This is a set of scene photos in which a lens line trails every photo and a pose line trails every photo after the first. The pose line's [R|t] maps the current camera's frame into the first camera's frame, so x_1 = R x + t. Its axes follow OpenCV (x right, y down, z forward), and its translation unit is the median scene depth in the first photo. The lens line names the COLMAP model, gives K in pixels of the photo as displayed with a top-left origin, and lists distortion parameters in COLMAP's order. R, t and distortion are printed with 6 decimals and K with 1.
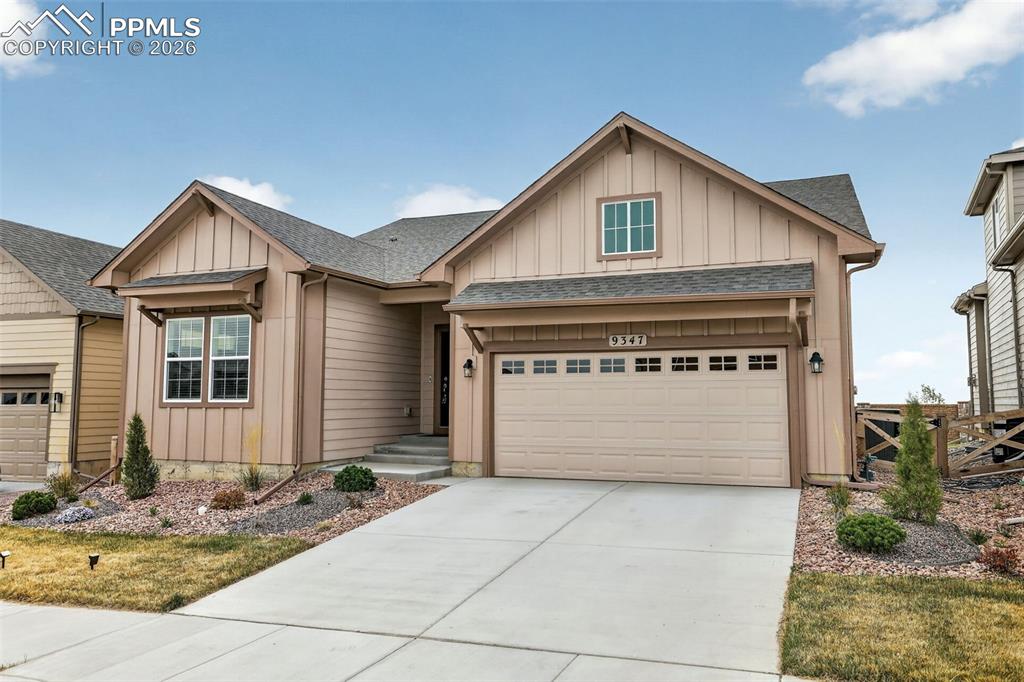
lens RADIAL K [[769.3, 0, 512.0], [0, 769.3, 341.0], [0, 0, 1]] dist [0.007151, 0.000624]
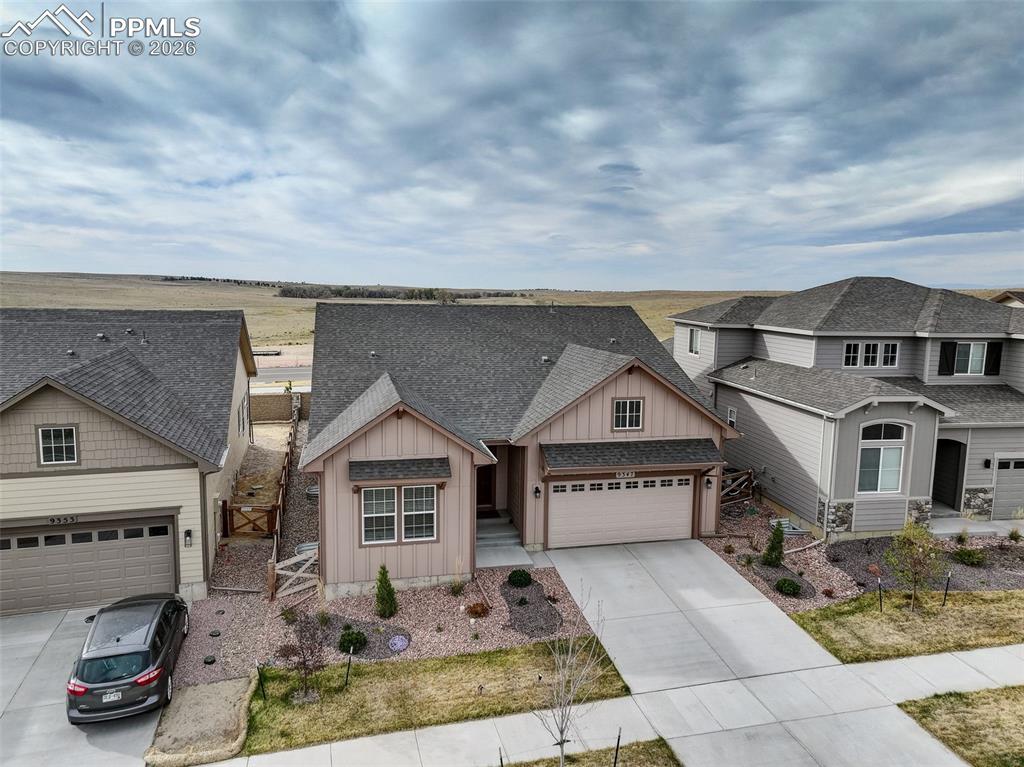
lens RADIAL K [[715.7, 0, 518.3], [0, 715.7, 383.9], [0, 0, 1]] dist [0.003476, 0.036403]
pose [[0.811726, -0.068813, 0.579970, -1.027334], [-0.064528, 0.976388, 0.206162, -0.541475], [-0.580462, -0.204771, 0.788119, -0.188532]]
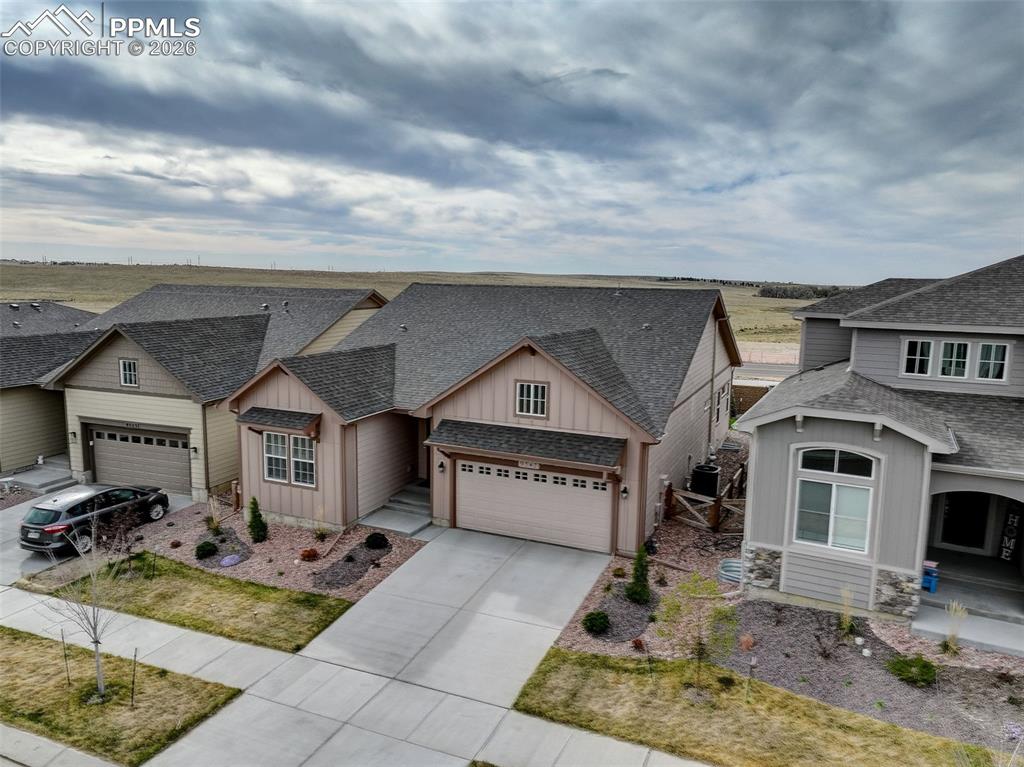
lens RADIAL K [[715.7, 0, 518.3], [0, 715.7, 383.9], [0, 0, 1]] dist [0.003476, 0.036403]
pose [[0.999496, 0.019046, -0.025394, 0.156047], [-0.012646, 0.972682, 0.231795, -0.530727], [0.029115, -0.231357, 0.972433, -0.516680]]
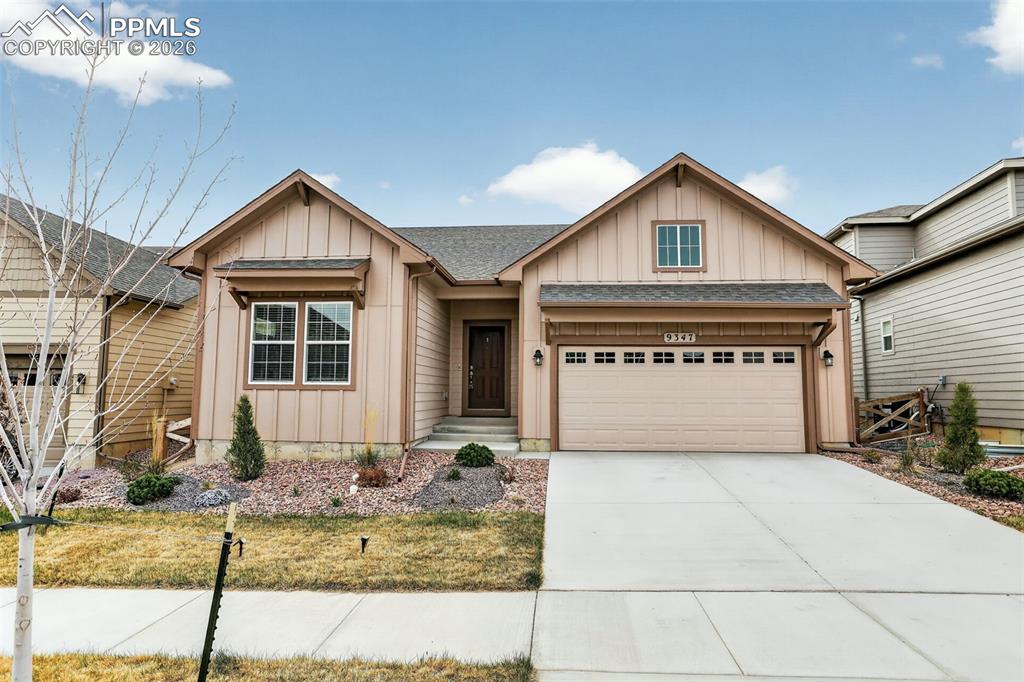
lens RADIAL K [[612.2, 0, 509.6], [0, 612.2, 339.8], [0, 0, 1]] dist [-0.039158, 0.039456]
pose [[0.955711, 0.031334, 0.292633, -0.377194], [-0.029810, 0.999509, -0.009666, 0.019576], [-0.292792, 0.000514, 0.956176, 0.138125]]
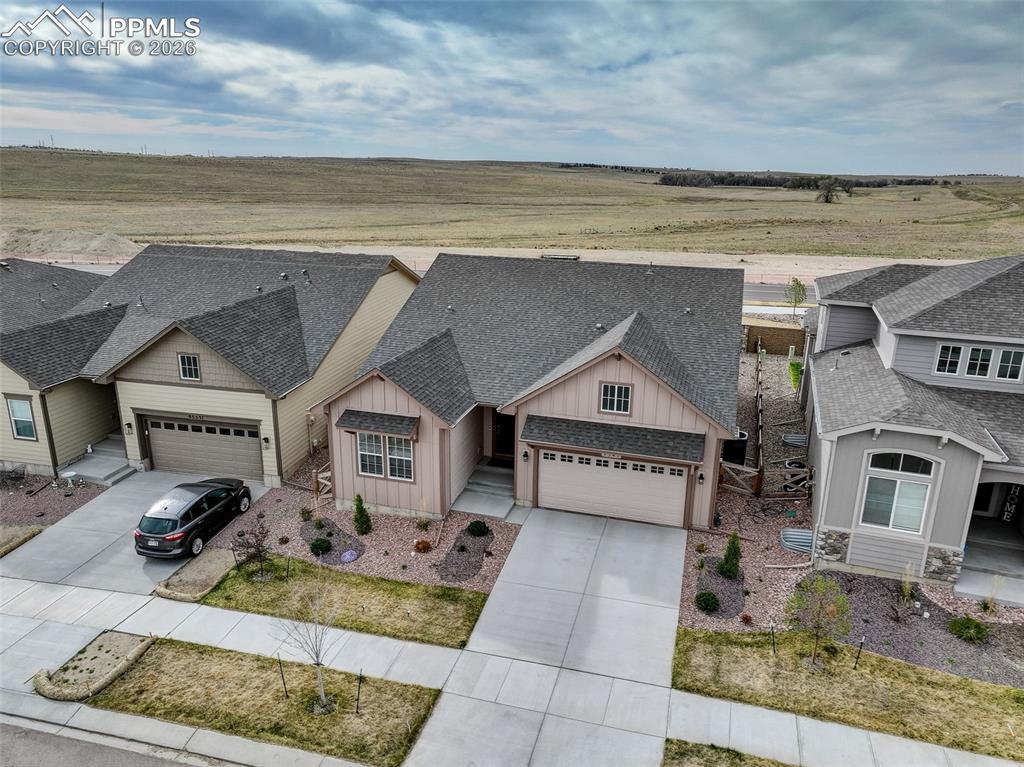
lens RADIAL K [[715.7, 0, 518.3], [0, 715.7, 383.9], [0, 0, 1]] dist [0.003476, 0.036403]
pose [[0.993883, -0.018136, 0.108938, -0.269728], [-0.024076, 0.927116, 0.374001, -0.808641], [-0.107781, -0.374336, 0.921008, -0.566913]]
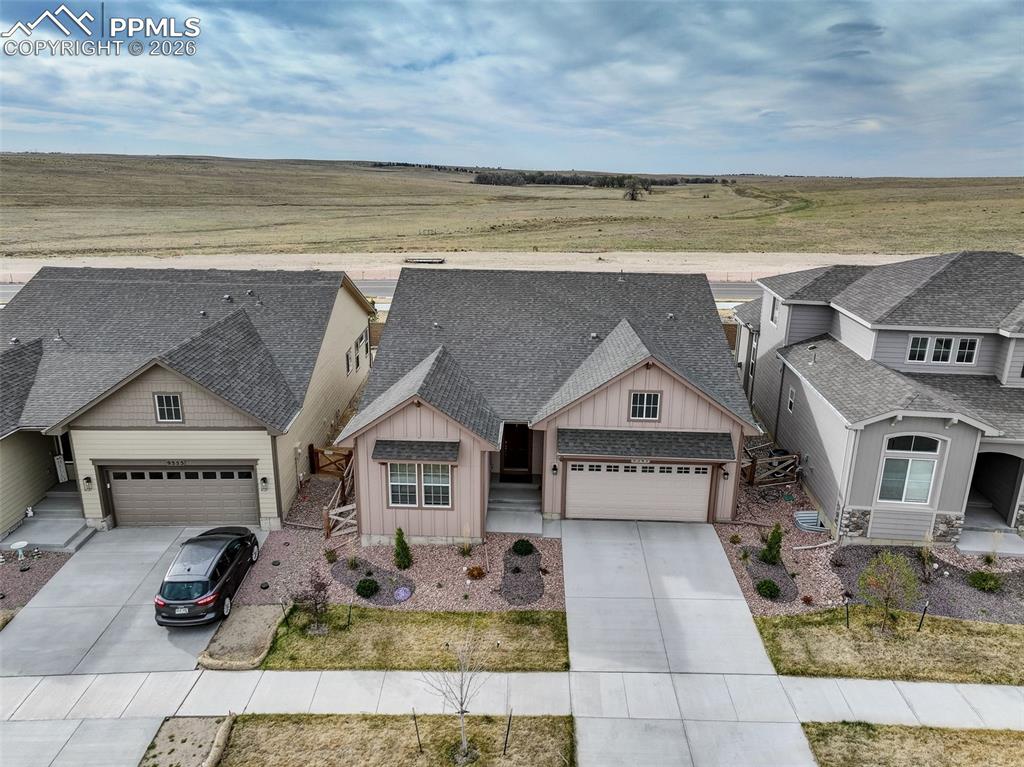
lens RADIAL K [[715.7, 0, 518.3], [0, 715.7, 383.9], [0, 0, 1]] dist [0.003476, 0.036403]
pose [[0.935938, -0.089544, 0.340590, -0.744013], [-0.044617, 0.929190, 0.366900, -0.829016], [-0.349326, -0.358592, 0.865669, -0.435382]]
